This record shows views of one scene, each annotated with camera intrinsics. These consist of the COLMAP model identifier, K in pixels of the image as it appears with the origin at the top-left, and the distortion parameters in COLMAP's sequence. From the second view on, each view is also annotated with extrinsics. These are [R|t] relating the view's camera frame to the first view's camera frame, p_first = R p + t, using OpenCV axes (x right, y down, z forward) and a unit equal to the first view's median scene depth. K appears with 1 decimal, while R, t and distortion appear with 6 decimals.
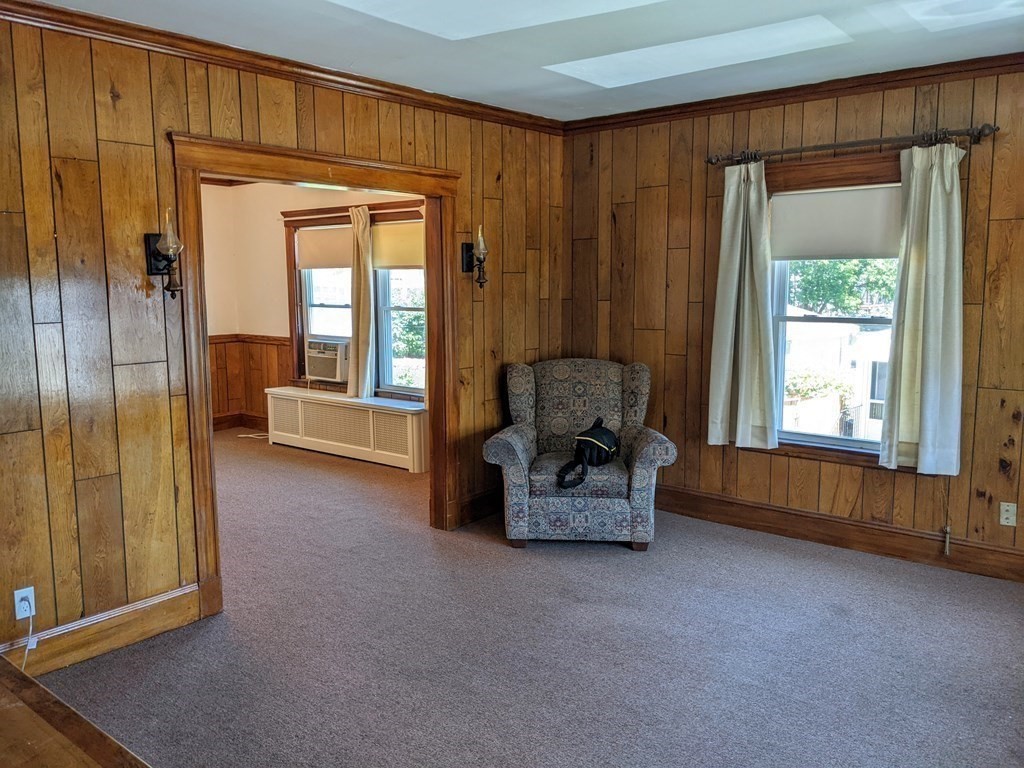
lens RADIAL K [[806.0, 0, 507.7], [0, 806.0, 384.3], [0, 0, 1]] dist [0.130259, -0.207450]
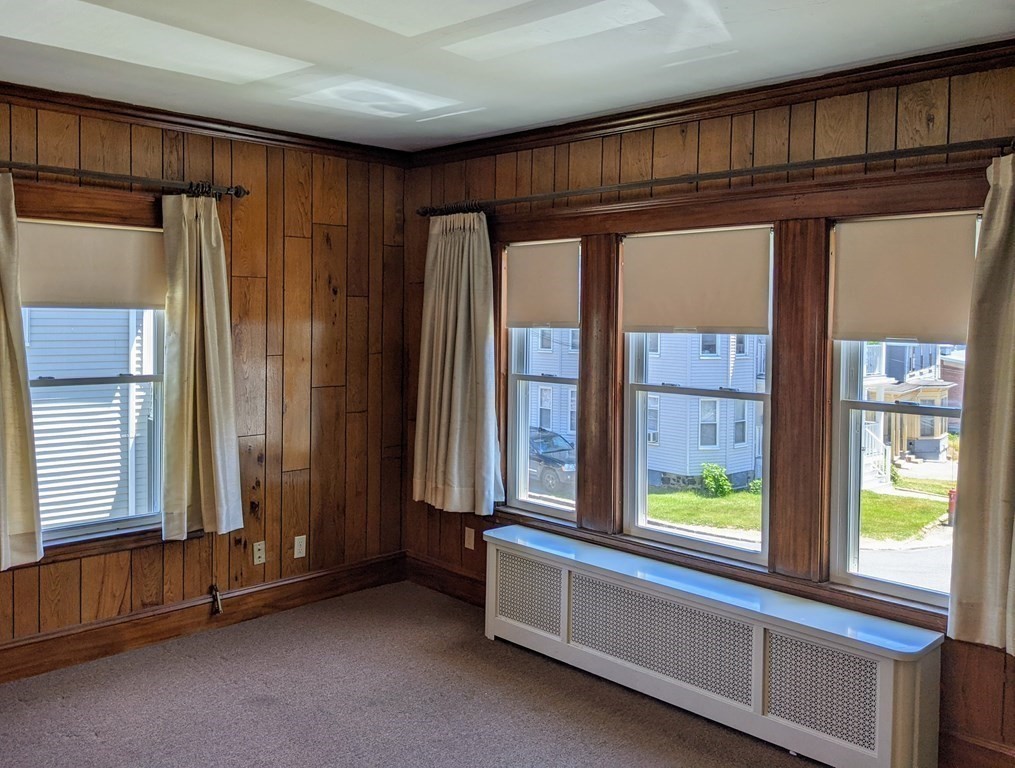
lens RADIAL K [[884.2, 0, 441.3], [0, 884.2, 342.3], [0, 0, 1]] dist [0.006121, -0.012412]
pose [[0.118602, -0.015677, 0.992818, -0.458185], [0.121212, 0.992626, 0.001194, -0.078577], [-0.985516, 0.120200, 0.119628, 0.565964]]
